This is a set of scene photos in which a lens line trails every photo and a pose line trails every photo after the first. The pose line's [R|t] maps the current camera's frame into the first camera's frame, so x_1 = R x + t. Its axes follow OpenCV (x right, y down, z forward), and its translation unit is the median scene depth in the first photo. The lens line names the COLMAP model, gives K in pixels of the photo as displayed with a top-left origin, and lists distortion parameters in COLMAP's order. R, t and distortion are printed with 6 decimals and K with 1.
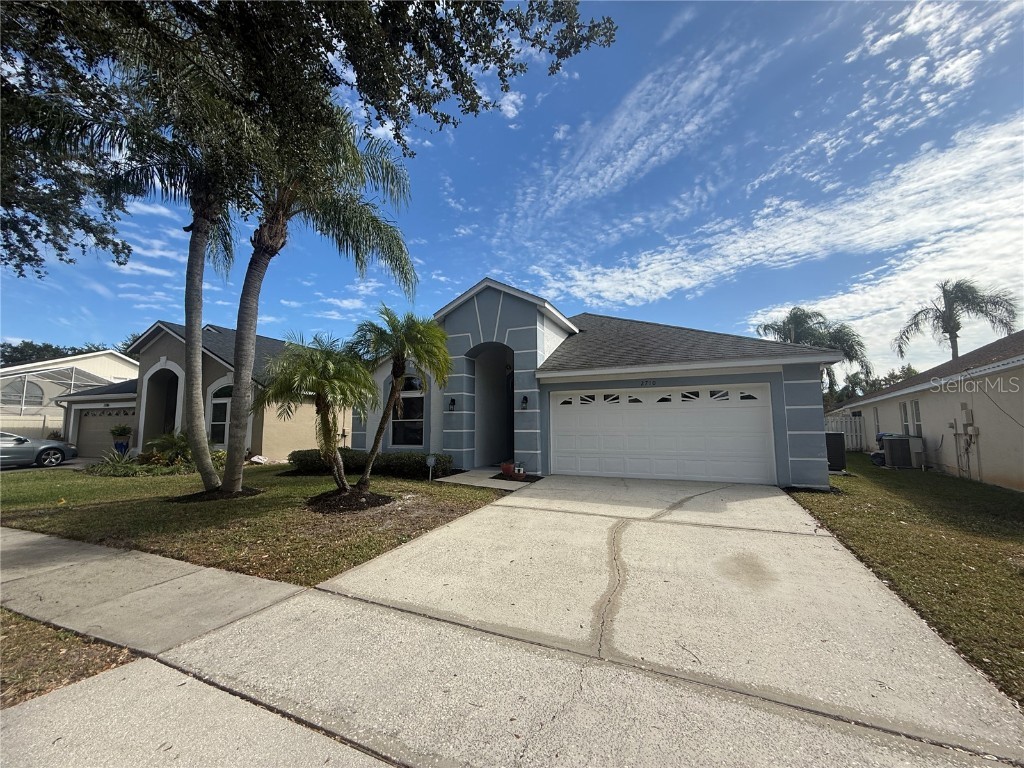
lens RADIAL K [[408.7, 0, 506.8], [0, 408.7, 390.7], [0, 0, 1]] dist [-0.000280, -0.000393]
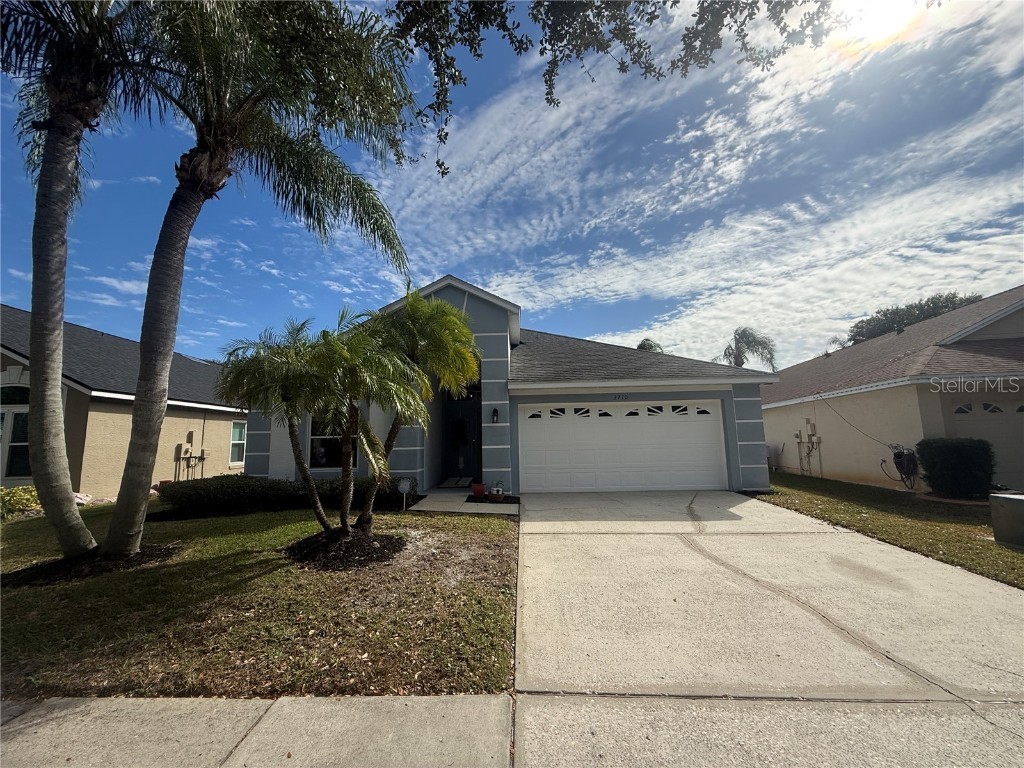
lens RADIAL K [[408.7, 0, 503.6], [0, 408.7, 385.0], [0, 0, 1]] dist [-0.000280, -0.000393]
pose [[0.926031, 0.035850, 0.375741, -0.604532], [-0.016540, 0.998377, -0.054492, 0.021601], [-0.377084, 0.044247, 0.925121, 0.305050]]
